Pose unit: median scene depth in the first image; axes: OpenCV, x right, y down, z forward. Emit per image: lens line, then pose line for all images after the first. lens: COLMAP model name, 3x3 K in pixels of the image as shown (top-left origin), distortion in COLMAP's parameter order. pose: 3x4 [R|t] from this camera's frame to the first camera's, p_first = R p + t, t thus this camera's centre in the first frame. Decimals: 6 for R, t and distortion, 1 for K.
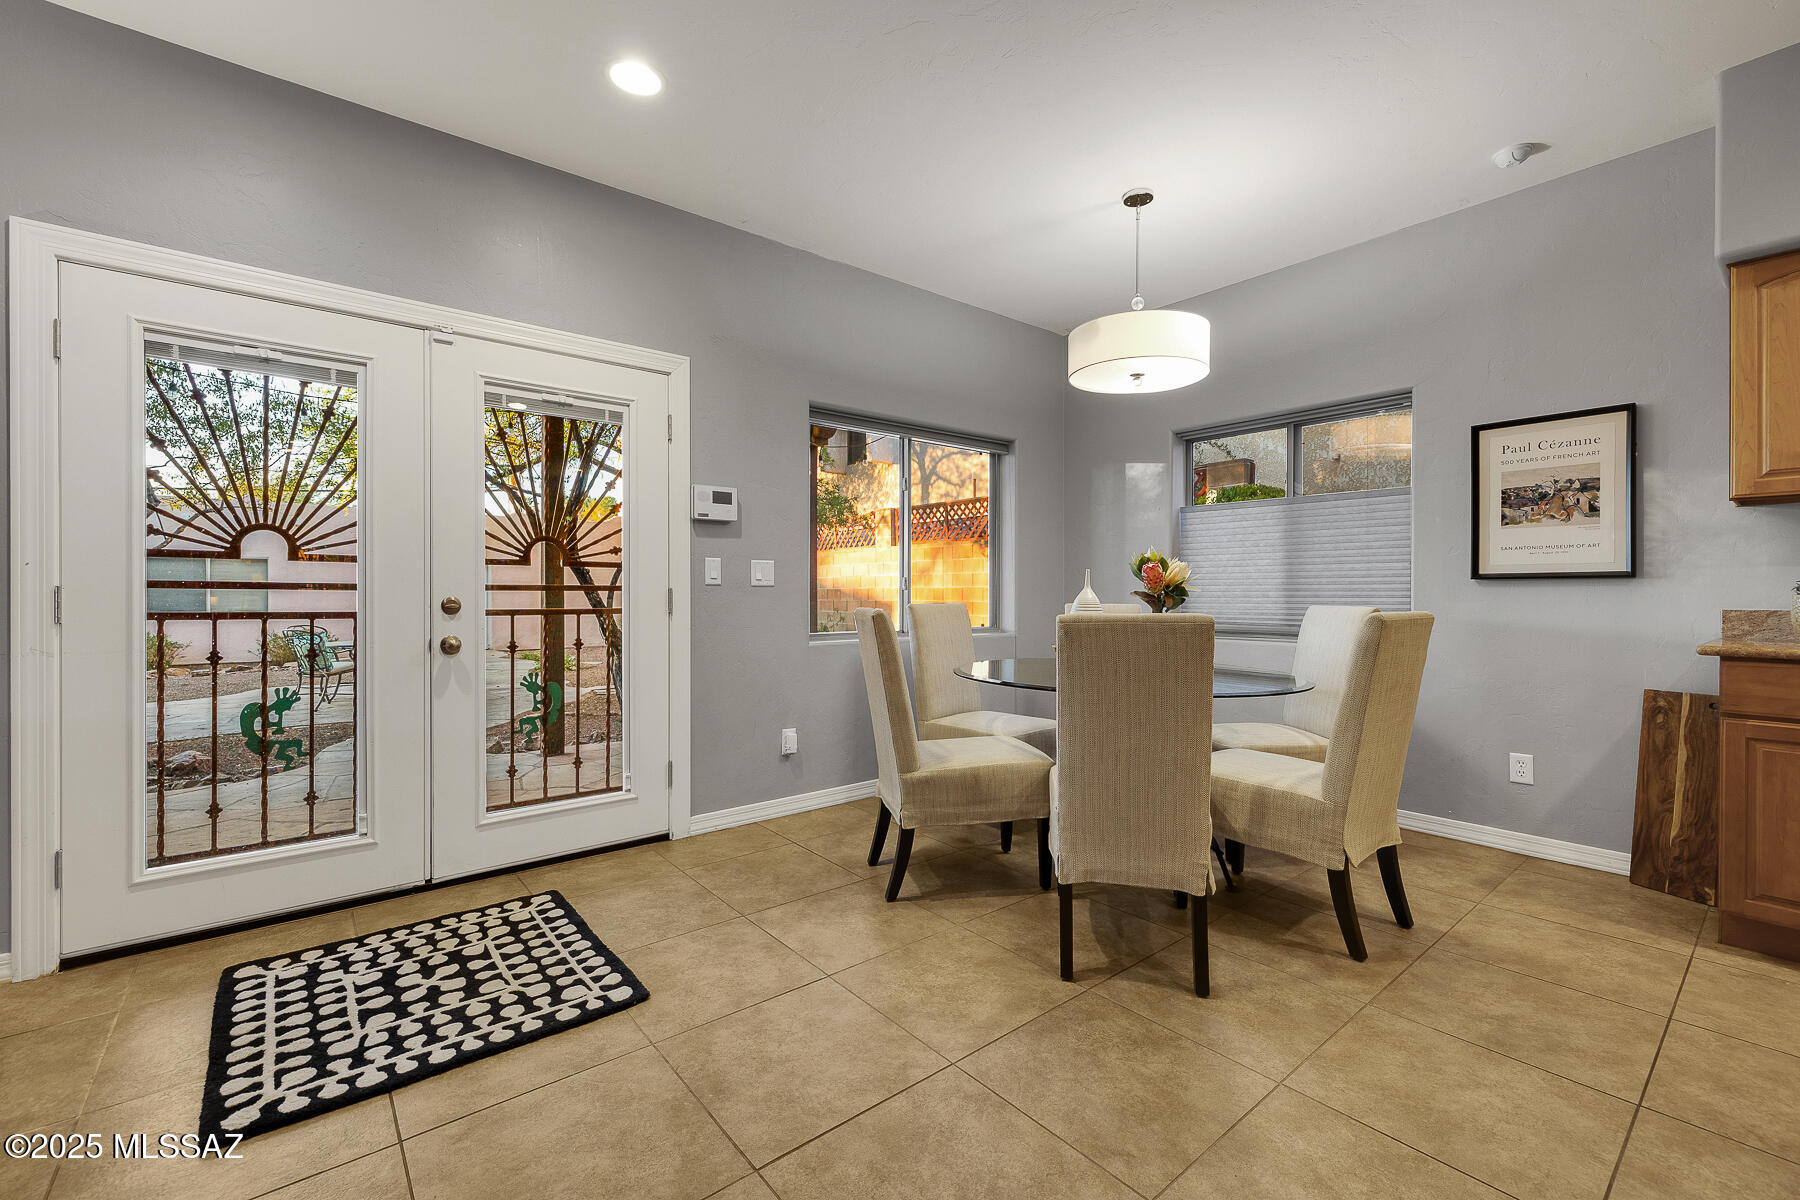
lens RADIAL K [[750.7, 0, 872.2], [0, 750.7, 596.5], [0, 0, 1]] dist [0.000255, -0.000675]
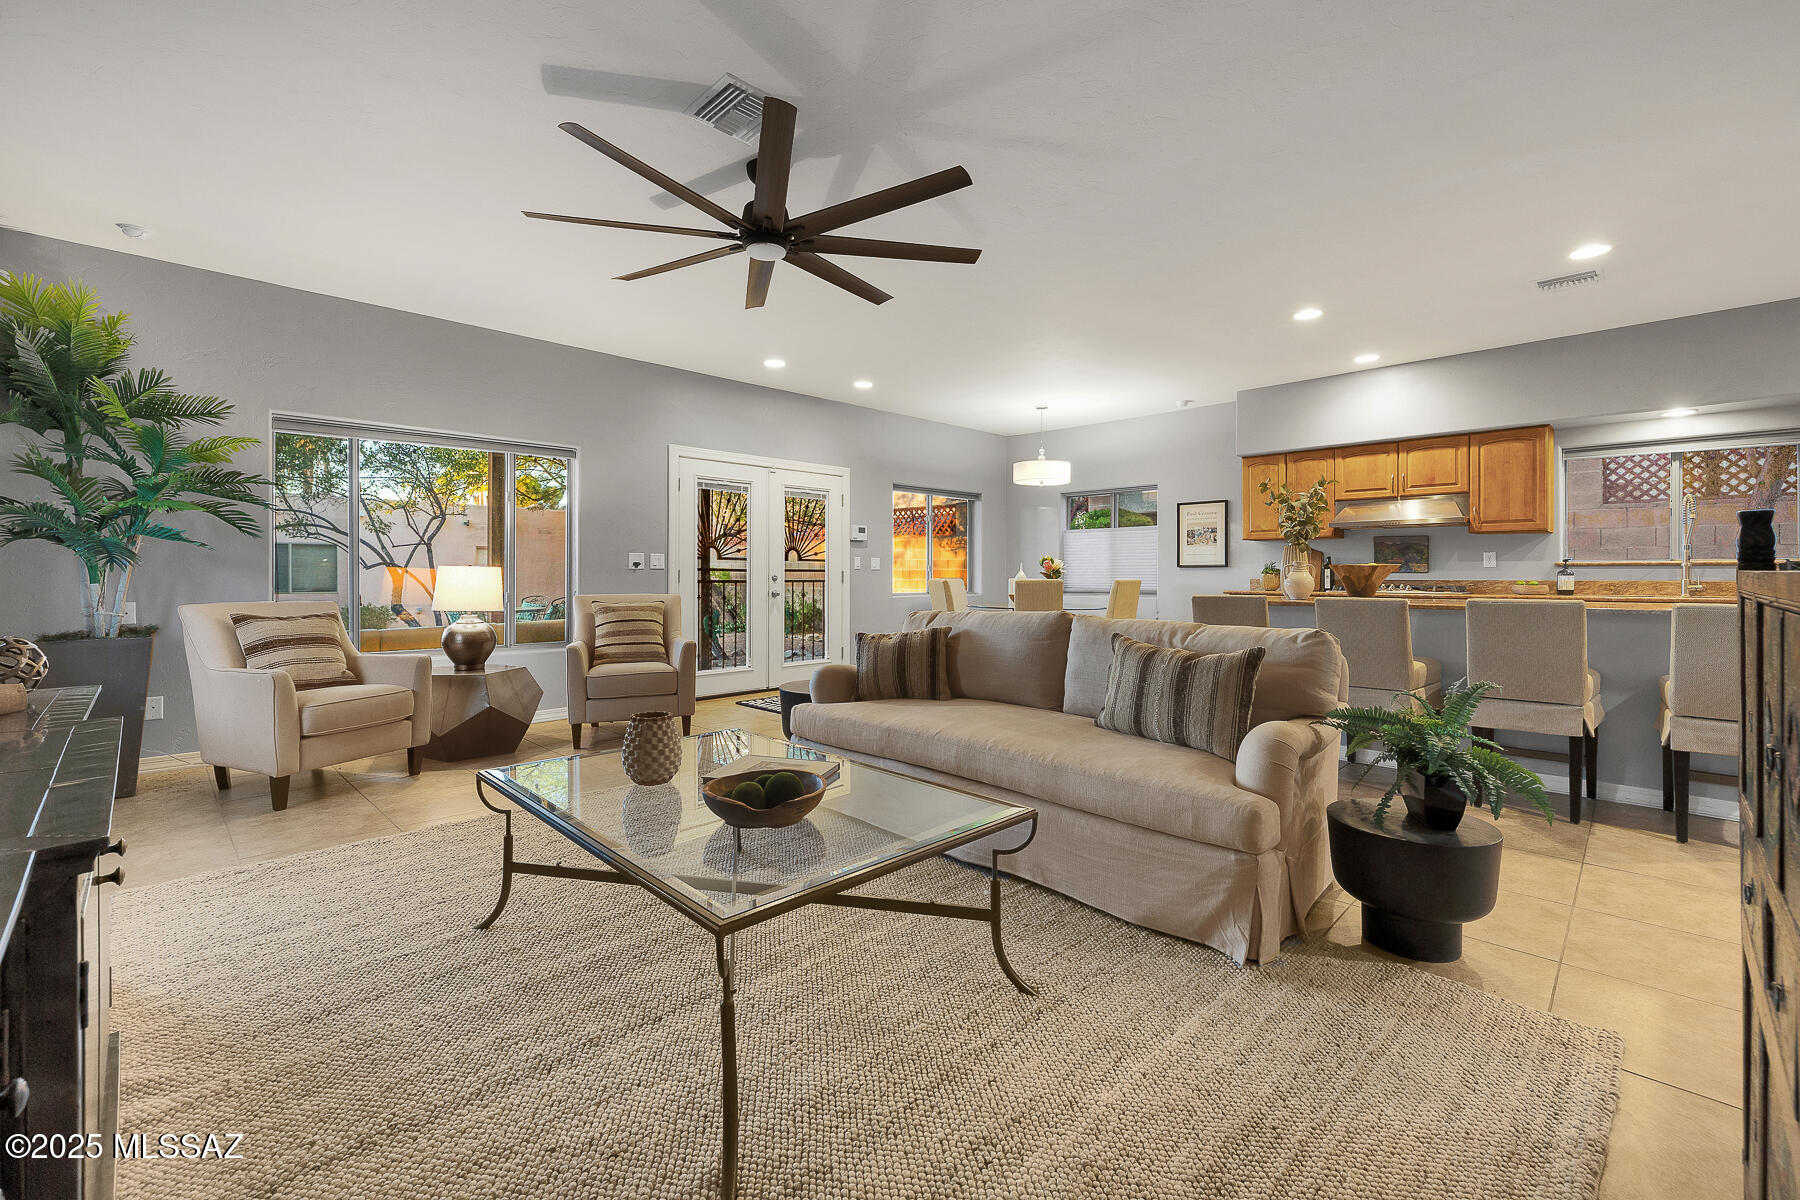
lens RADIAL K [[750.7, 0, 876.6], [0, 750.7, 573.6], [0, 0, 1]] dist [0.000255, -0.000675]
pose [[0.993897, 0.000376, 0.110313, -0.473775], [0.000281, 0.999982, -0.005936, 0.013057], [-0.110313, 0.005930, 0.993879, -1.441329]]
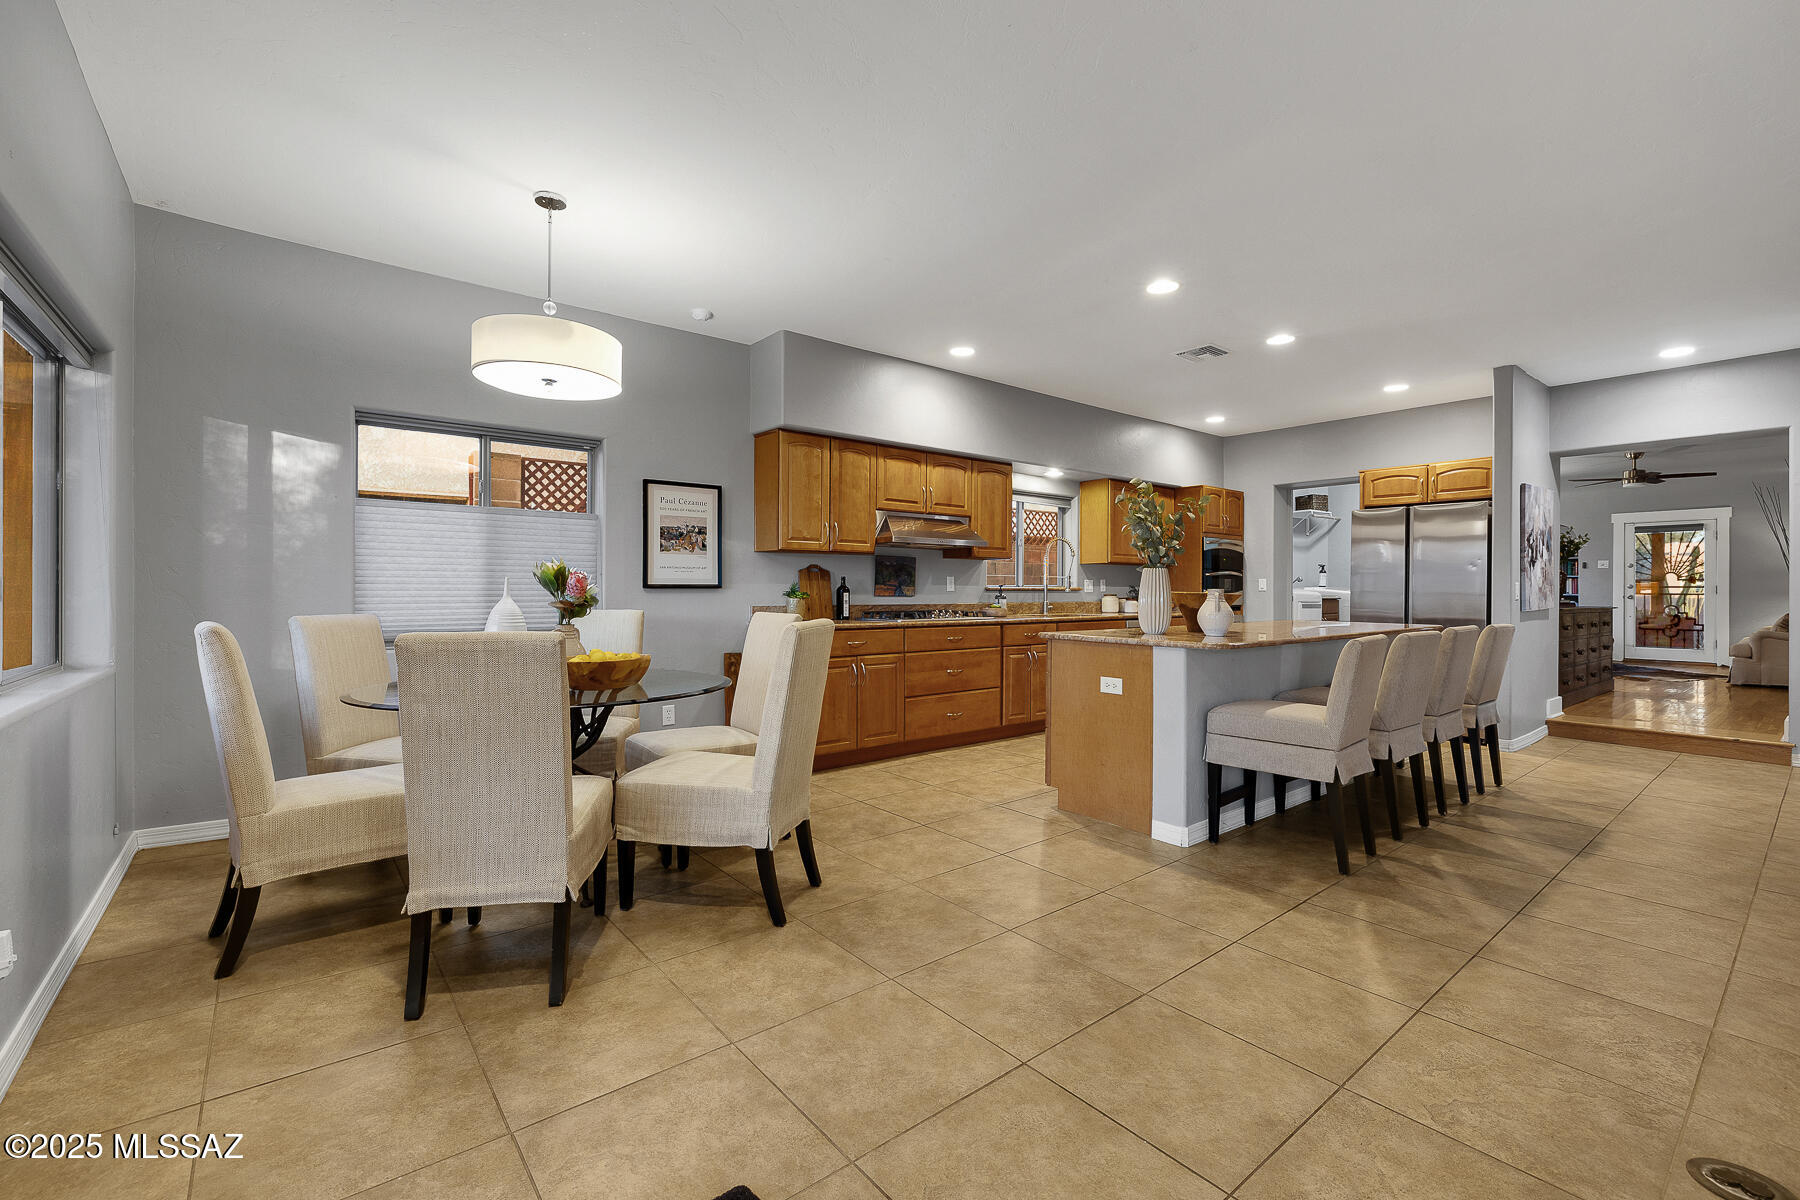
lens RADIAL K [[750.7, 0, 916.7], [0, 750.7, 590.2], [0, 0, 1]] dist [0.000255, -0.000675]
pose [[-0.017187, -0.001576, 0.999851, -0.696111], [0.002905, 0.999994, 0.001626, -0.022562], [-0.999848, 0.002933, -0.017183, 0.584450]]
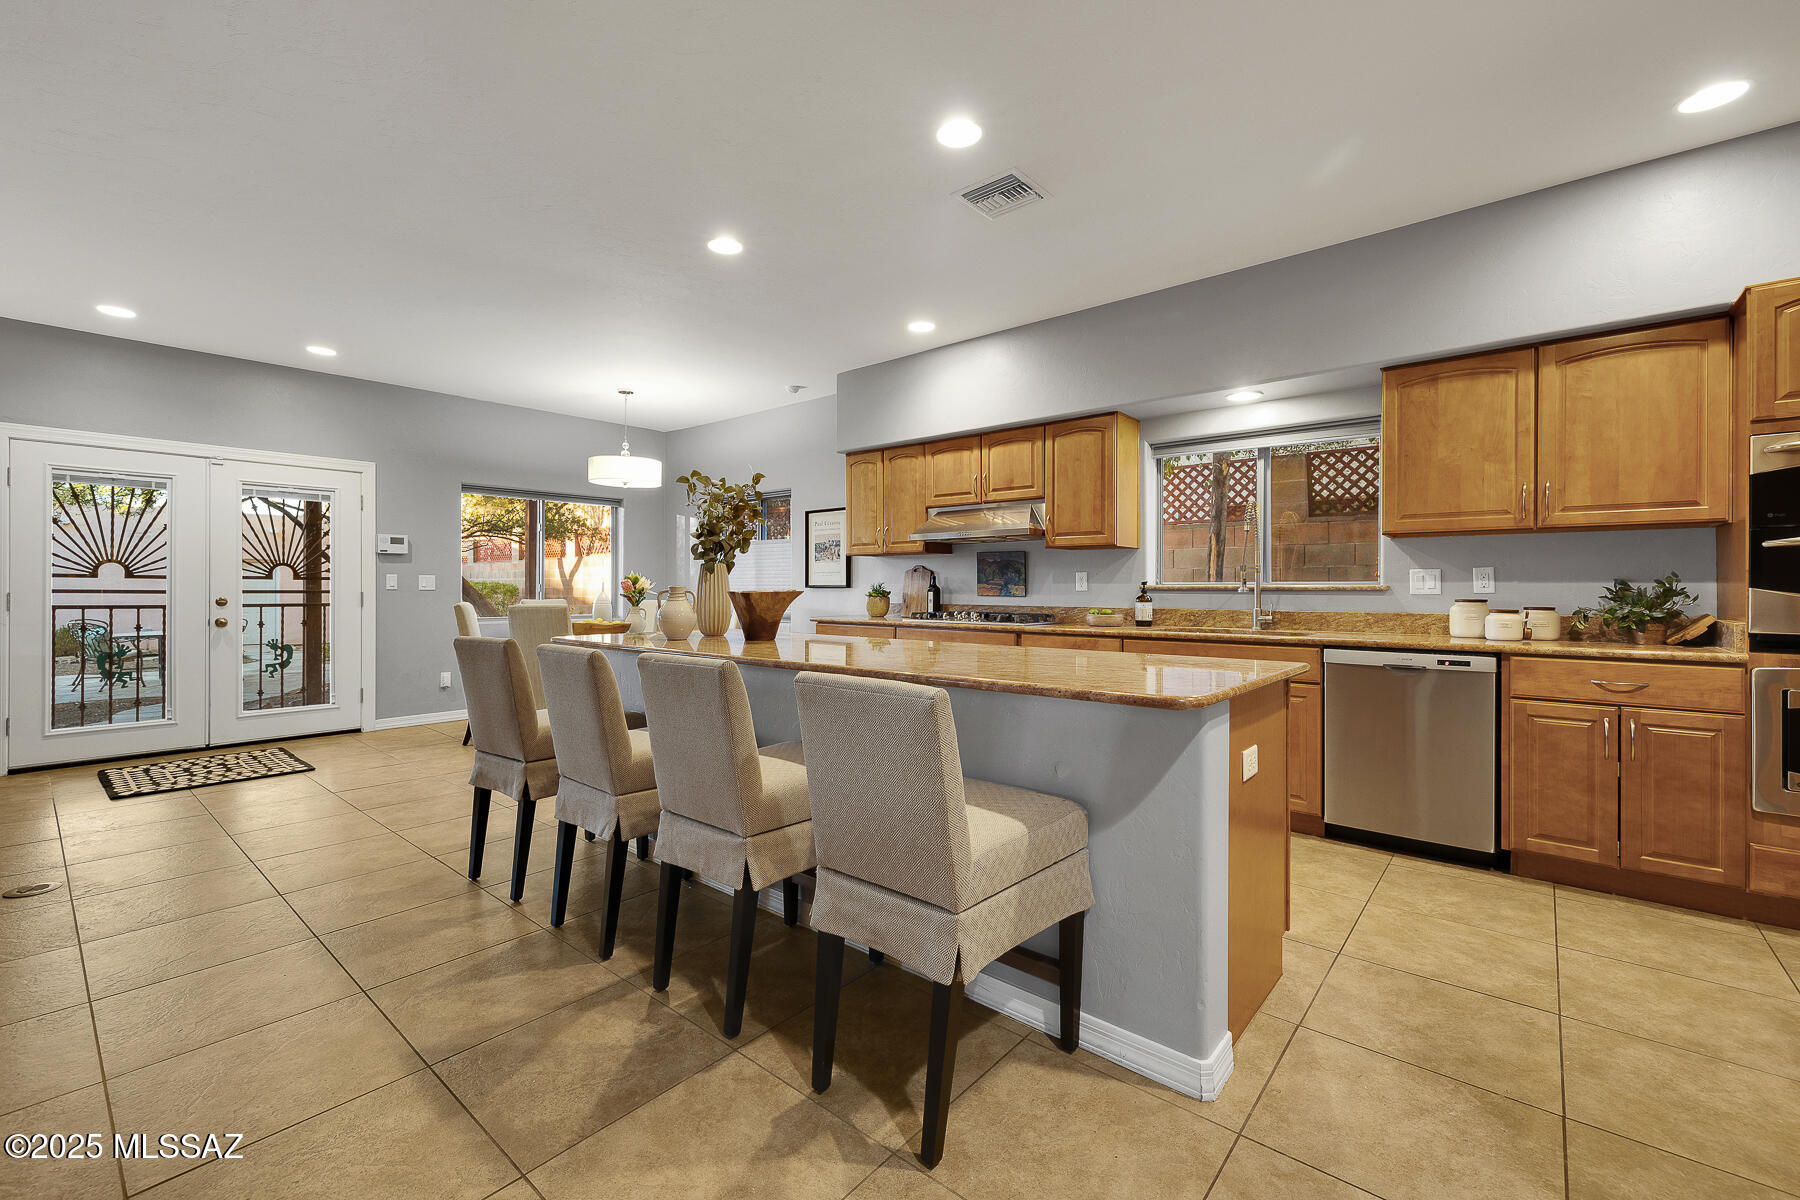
lens RADIAL K [[750.7, 0, 864.5], [0, 750.7, 588.3], [0, 0, 1]] dist [0.000255, -0.000675]
pose [[0.983415, 0.001985, 0.181360, 0.668985], [-0.001123, 0.999988, -0.004853, -0.013394], [-0.181367, 0.004569, 0.983405, -1.121156]]
